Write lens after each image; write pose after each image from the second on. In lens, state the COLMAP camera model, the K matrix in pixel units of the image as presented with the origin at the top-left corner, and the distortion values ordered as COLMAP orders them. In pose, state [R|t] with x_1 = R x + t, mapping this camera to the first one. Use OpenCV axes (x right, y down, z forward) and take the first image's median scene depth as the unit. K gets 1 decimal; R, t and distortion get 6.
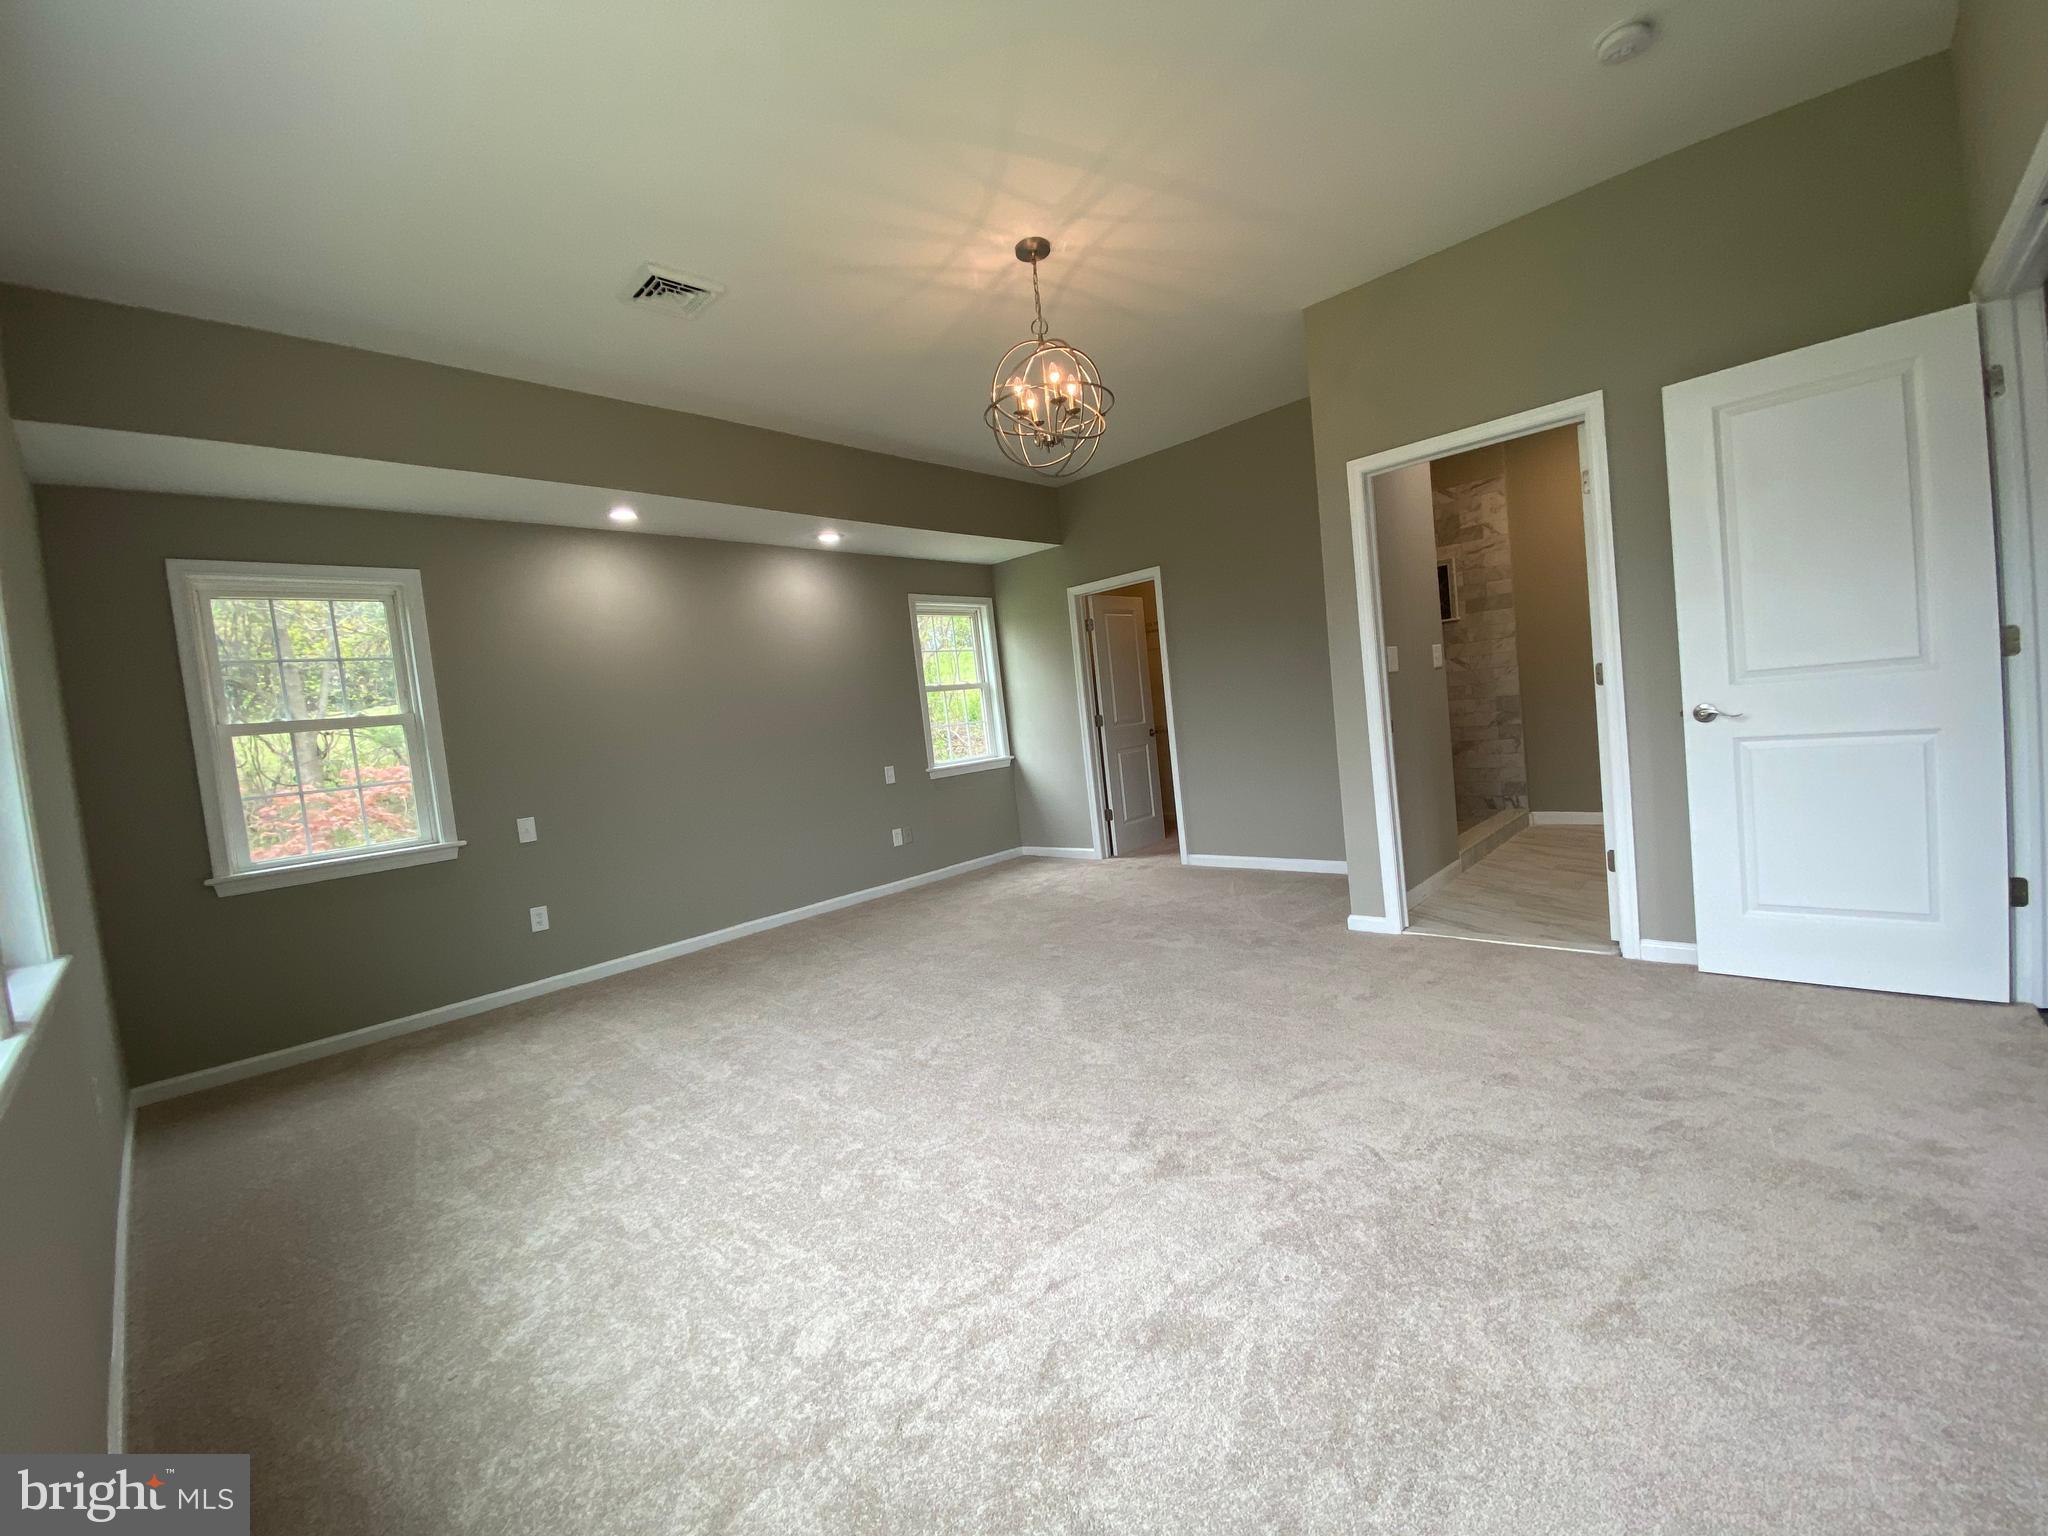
lens RADIAL K [[836.3, 0, 1015.0], [0, 836.3, 758.6], [0, 0, 1]] dist [-0.000902, -0.003724]
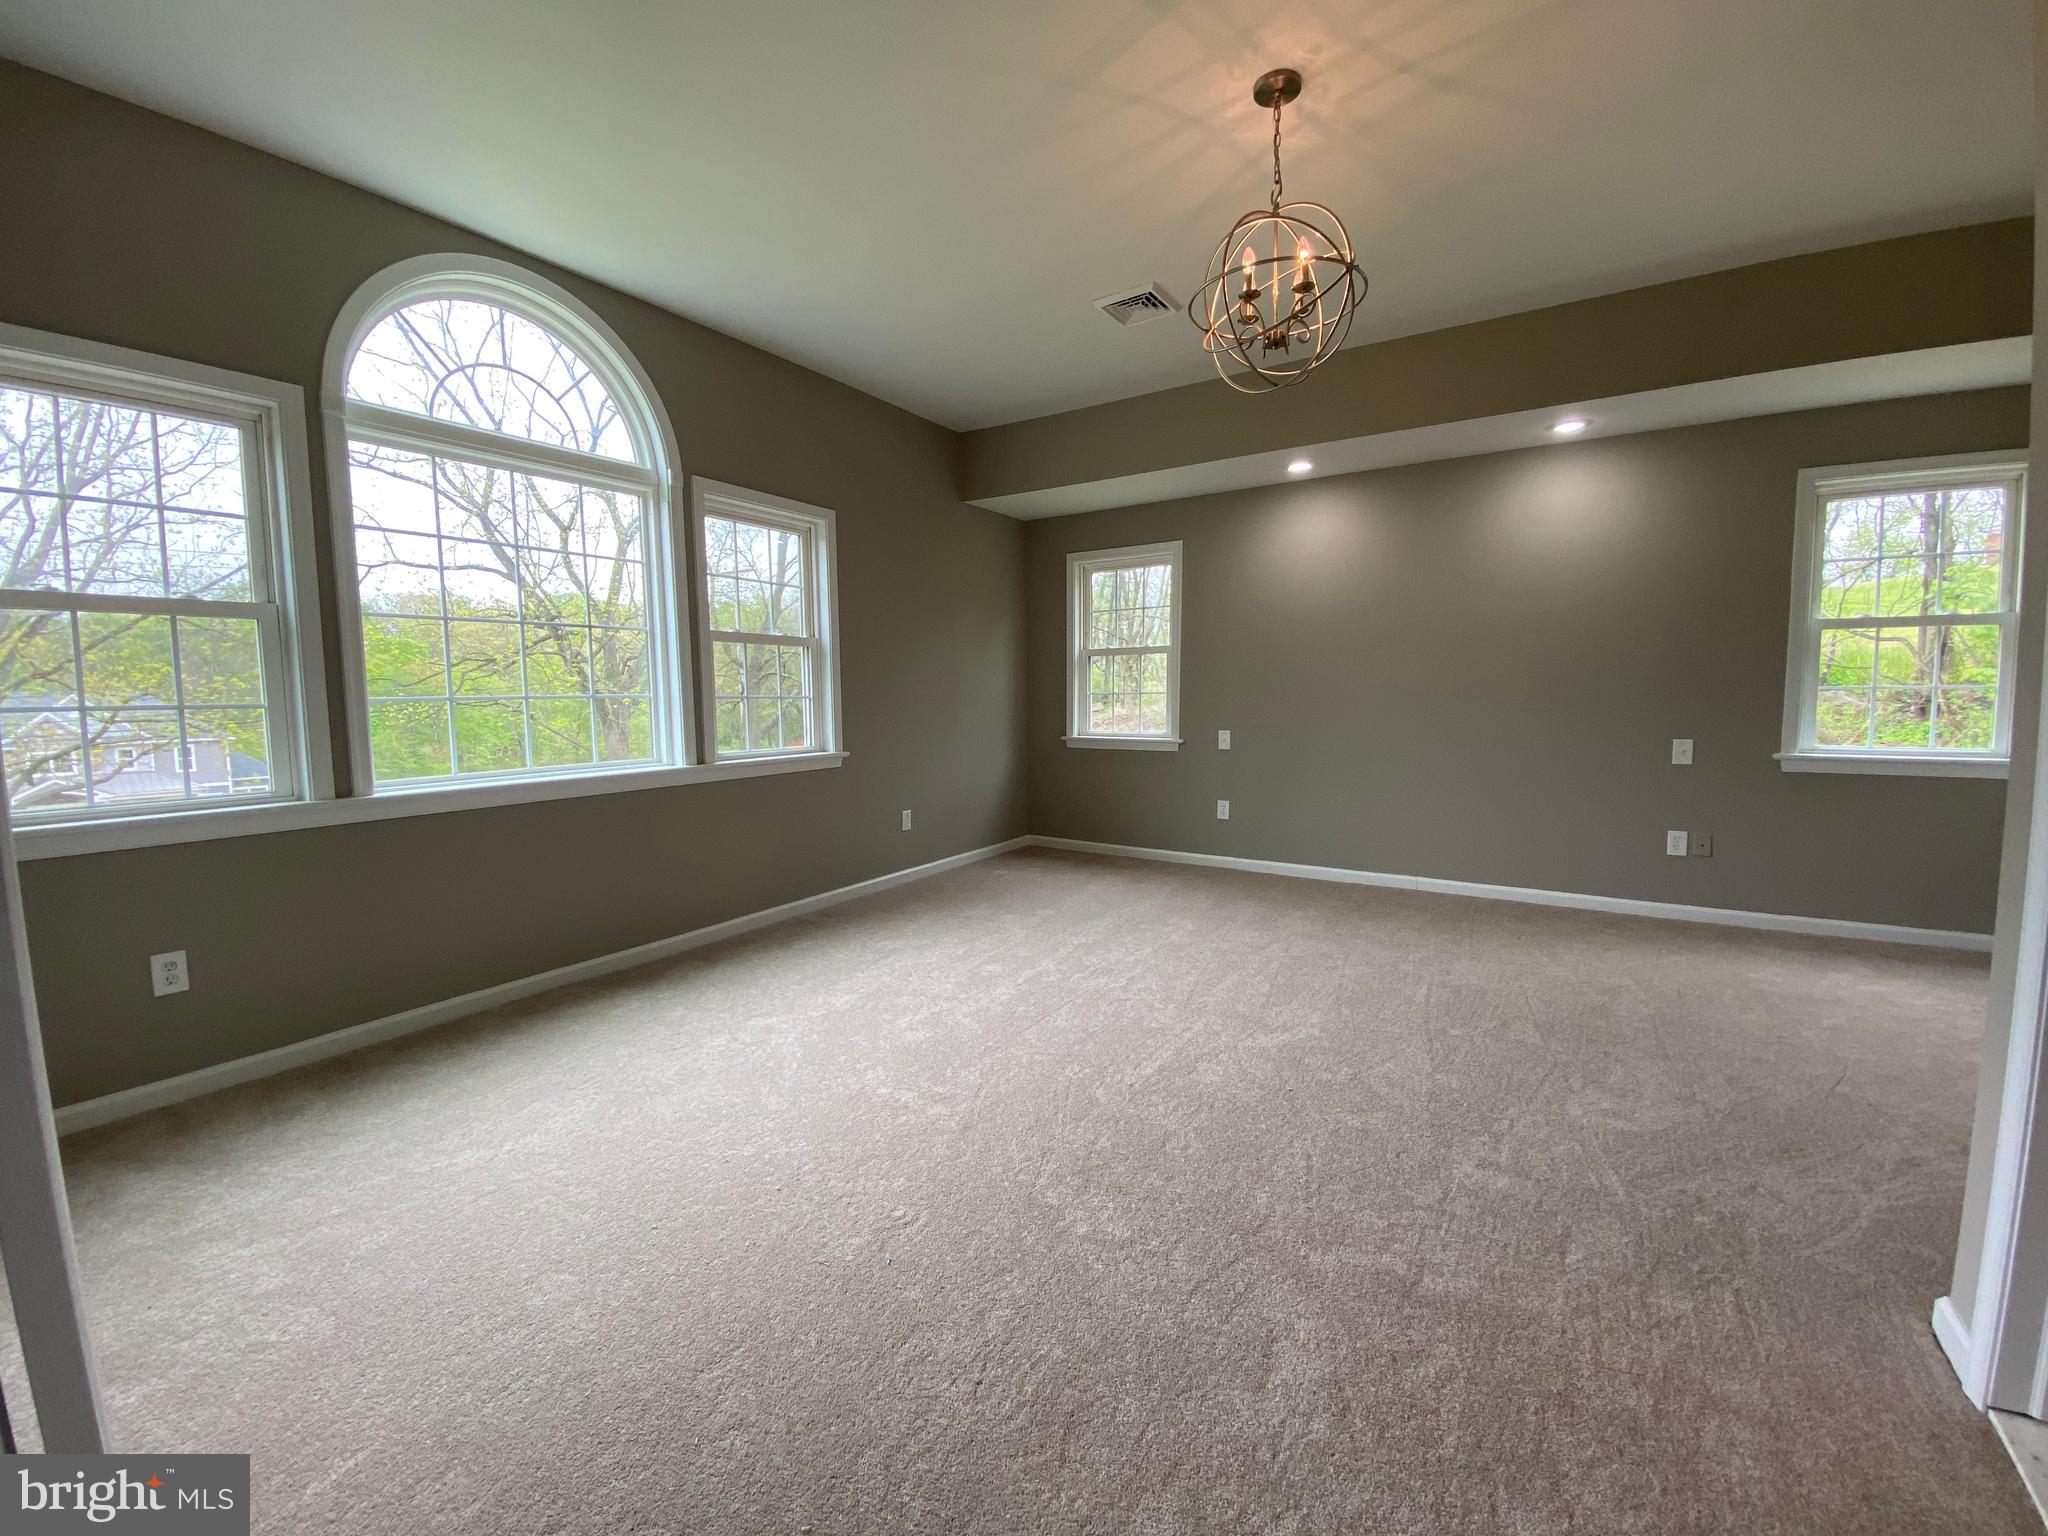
lens RADIAL K [[836.3, 0, 1016.0], [0, 836.3, 771.8], [0, 0, 1]] dist [-0.000902, -0.003724]
pose [[0.152023, 0.202877, -0.967331, 0.745743], [-0.050342, 0.979026, 0.197418, -0.124841], [0.987094, 0.018685, 0.159047, 0.584358]]
